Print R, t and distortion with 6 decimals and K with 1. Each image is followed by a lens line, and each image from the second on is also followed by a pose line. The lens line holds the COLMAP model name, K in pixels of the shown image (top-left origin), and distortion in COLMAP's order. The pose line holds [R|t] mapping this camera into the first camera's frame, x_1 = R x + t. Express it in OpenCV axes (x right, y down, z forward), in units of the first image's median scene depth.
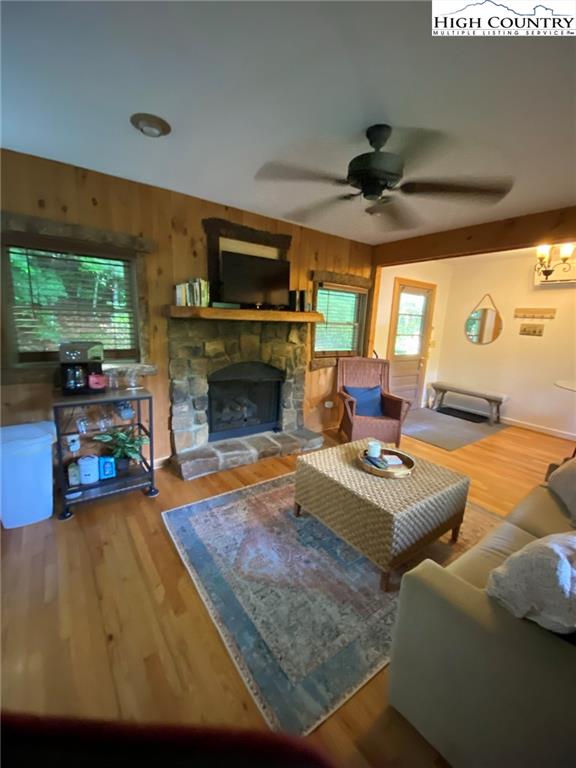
lens RADIAL K [[309.1, 0, 289.2], [0, 309.1, 383.8], [0, 0, 1]] dist [0.008922, -0.015738]
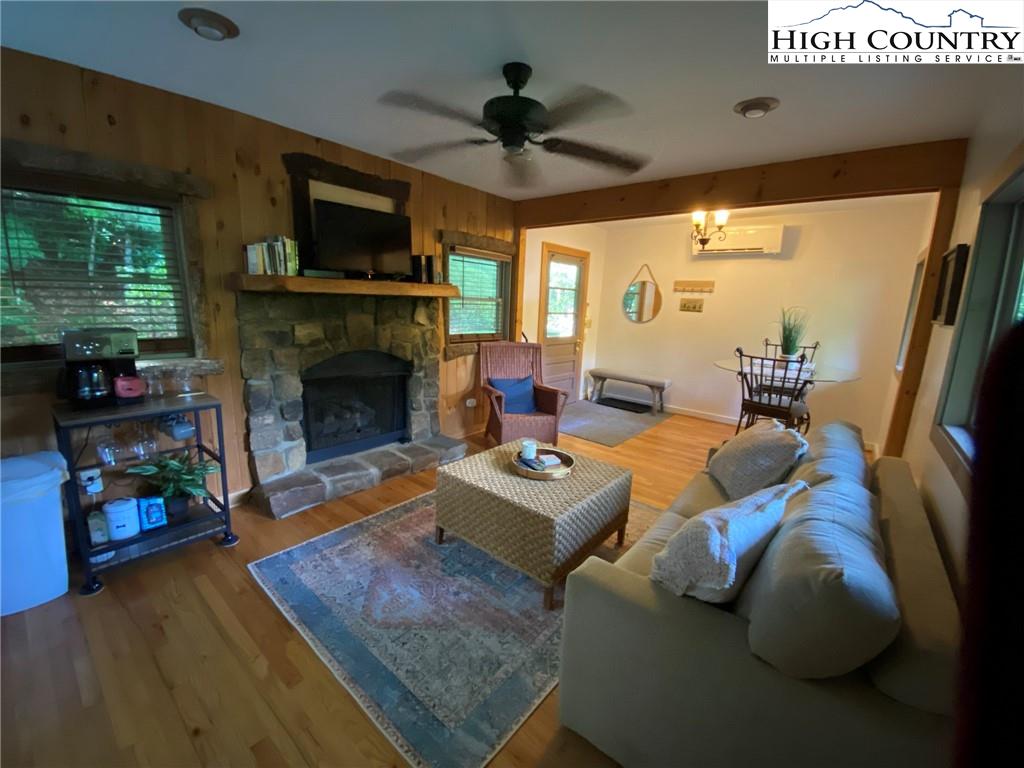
lens RADIAL K [[412.1, 0, 512.7], [0, 412.1, 384.4], [0, 0, 1]] dist [0.008922, -0.015738]
pose [[0.969358, -0.051394, 0.240218, -0.023731], [0.048119, 0.998652, 0.019481, 0.009479], [-0.240895, -0.007325, 0.970523, -0.063635]]
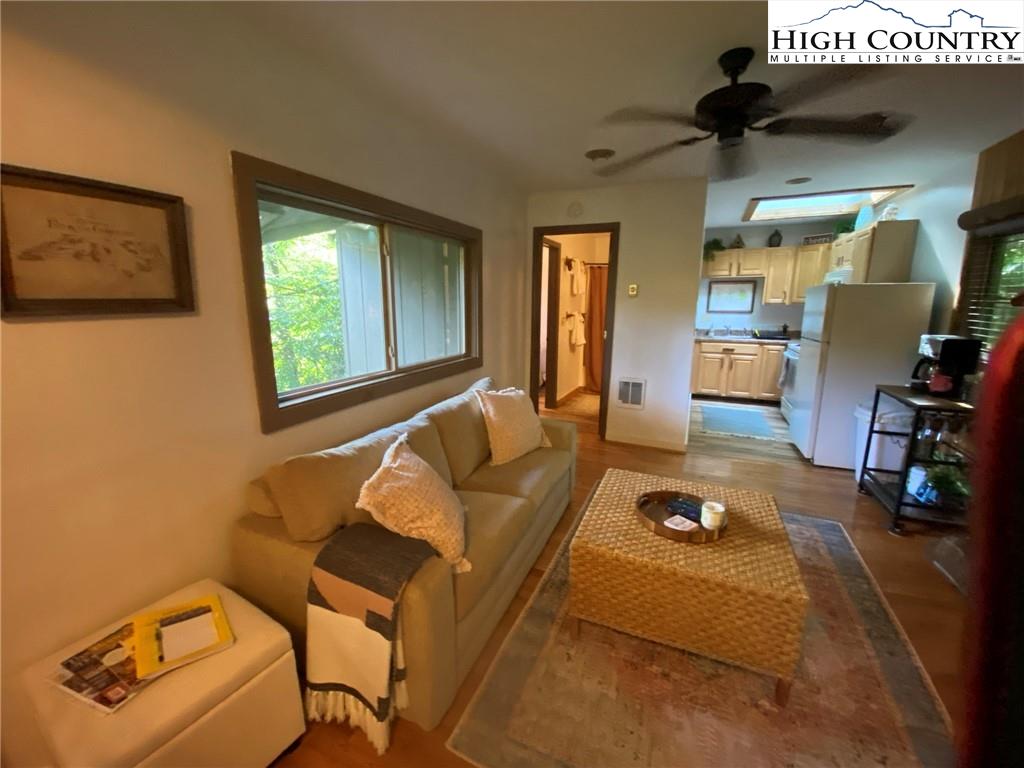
lens RADIAL K [[412.1, 0, 507.5], [0, 412.1, 386.4], [0, 0, 1]] dist [0.008922, -0.015738]
pose [[-0.872637, 0.059466, -0.484736, 0.908009], [-0.131156, 0.927560, 0.349901, -0.219790], [0.470429, 0.368912, -0.801624, 1.258235]]
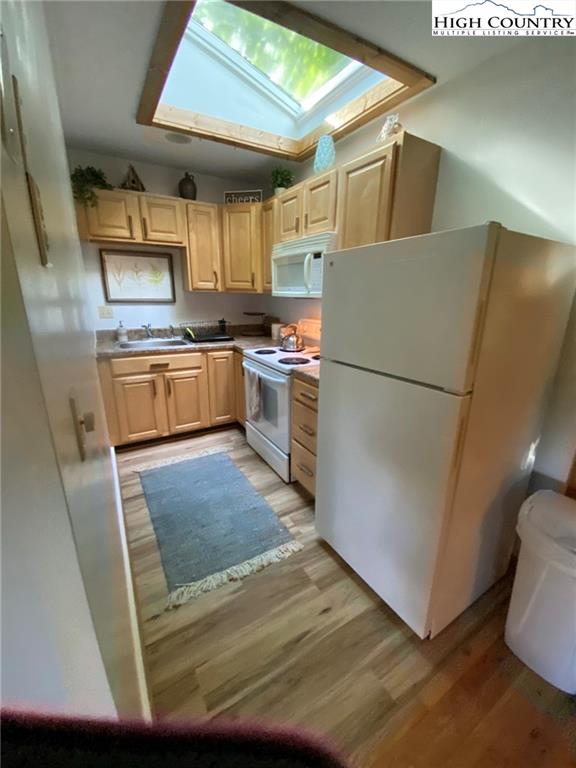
lens RADIAL K [[309.1, 0, 290.8], [0, 309.1, 383.6], [0, 0, 1]] dist [0.008922, -0.015738]
pose [[-0.091029, 0.244902, -0.965265, -0.330569], [-0.221757, 0.939967, 0.259397, -0.077082], [0.970844, 0.237667, -0.031255, 0.381704]]
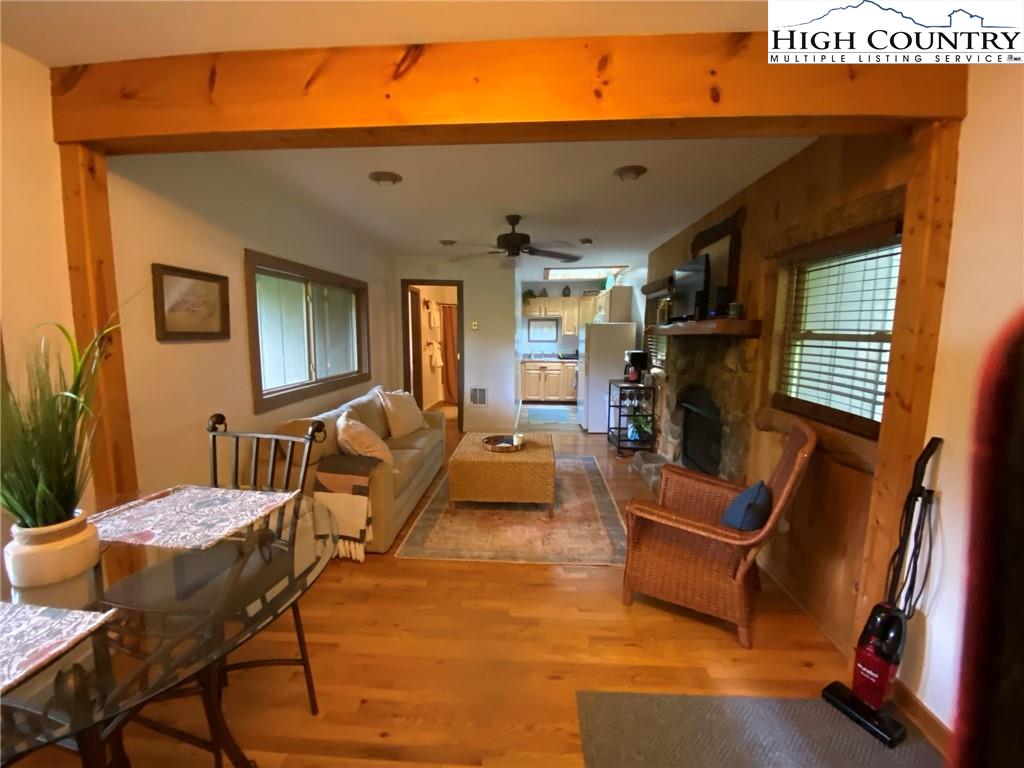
lens RADIAL K [[412.1, 0, 512.2], [0, 412.1, 382.9], [0, 0, 1]] dist [0.008922, -0.015738]
pose [[-0.636036, 0.051495, -0.769939, 1.361124], [-0.181622, 0.959750, 0.214225, -0.298226], [0.749981, 0.276093, -0.601083, 1.718154]]
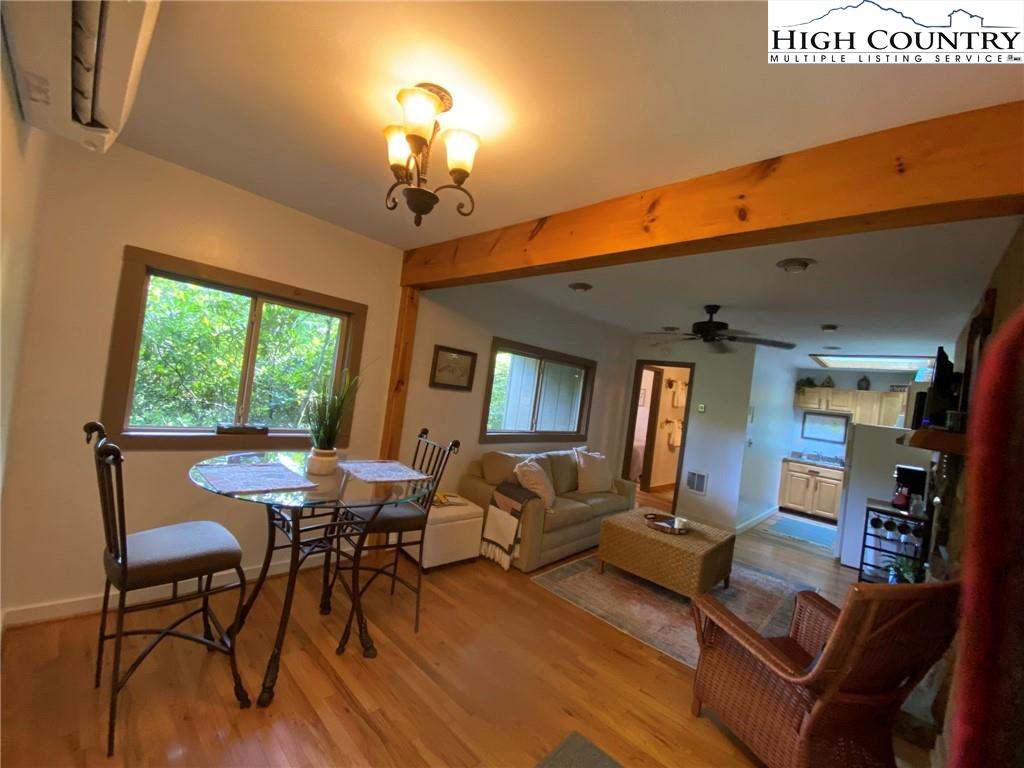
lens RADIAL K [[412.1, 0, 504.1], [0, 412.1, 381.7], [0, 0, 1]] dist [0.008922, -0.015738]
pose [[-0.972760, -0.166811, -0.160973, 1.144824], [-0.194420, 0.965251, 0.174620, -0.398407], [0.126251, 0.201160, -0.971388, 2.114977]]
